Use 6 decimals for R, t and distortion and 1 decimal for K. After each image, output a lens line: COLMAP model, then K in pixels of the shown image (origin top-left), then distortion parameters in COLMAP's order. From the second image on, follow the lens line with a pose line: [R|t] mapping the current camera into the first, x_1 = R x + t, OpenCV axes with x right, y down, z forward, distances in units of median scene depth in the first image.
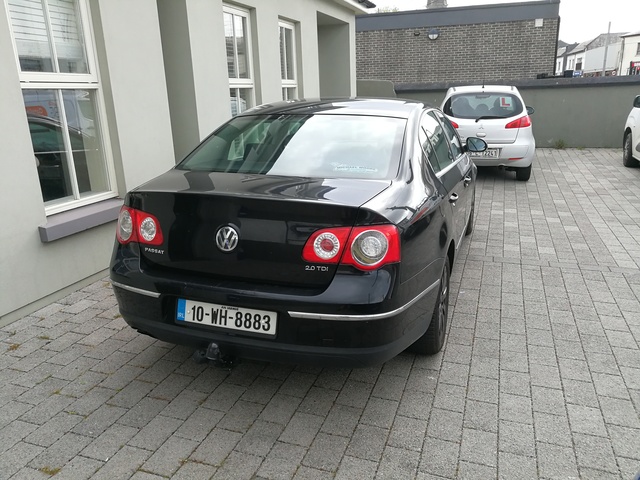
lens RADIAL K [[505.1, 0, 320.7], [0, 505.1, 239.2], [0, 0, 1]] dist [0.028743, -0.001791]
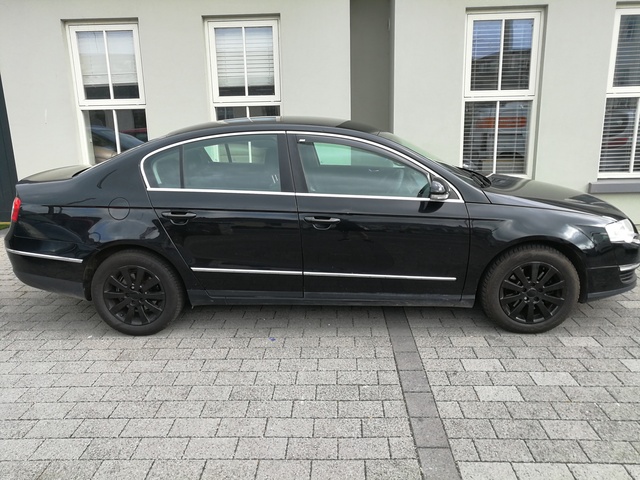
lens RADIAL K [[505.1, 0, 320.5], [0, 505.1, 241.7], [0, 0, 1]] dist [0.028743, -0.001791]
pose [[0.302996, 0.249782, -0.919675, 1.080104], [-0.258250, 0.950452, 0.173057, -0.229475], [0.917333, 0.185070, 0.352489, 0.749342]]
